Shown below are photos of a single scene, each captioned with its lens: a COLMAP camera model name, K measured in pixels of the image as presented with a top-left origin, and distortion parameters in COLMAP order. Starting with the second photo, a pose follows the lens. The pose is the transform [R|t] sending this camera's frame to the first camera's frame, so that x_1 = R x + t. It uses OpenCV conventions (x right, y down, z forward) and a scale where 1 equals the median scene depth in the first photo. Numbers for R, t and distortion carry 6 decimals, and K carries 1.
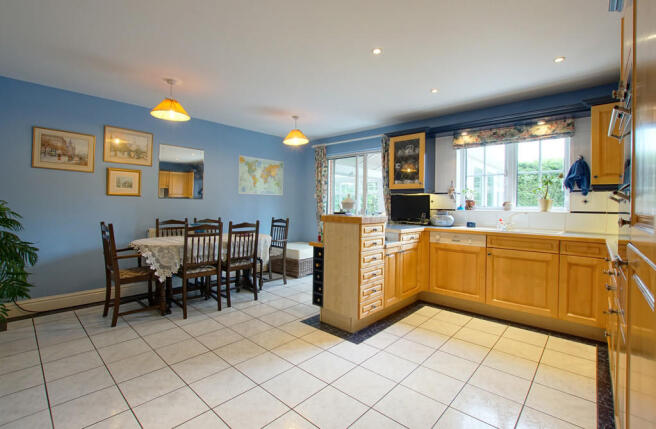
lens RADIAL K [[293.1, 0, 307.0], [0, 293.1, 202.7], [0, 0, 1]] dist [-0.004544, -0.000264]
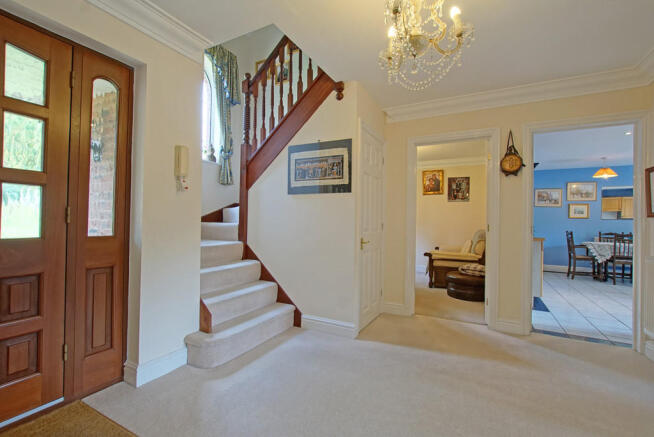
lens RADIAL K [[294.5, 0, 323.1], [0, 294.5, 216.2], [0, 0, 1]] dist [-0.012450, 0.000374]
pose [[0.279726, -0.015633, -0.959953, 0.772221], [-0.010348, 0.999760, -0.019297, 0.017158], [0.960024, 0.015331, 0.279497, -1.186806]]
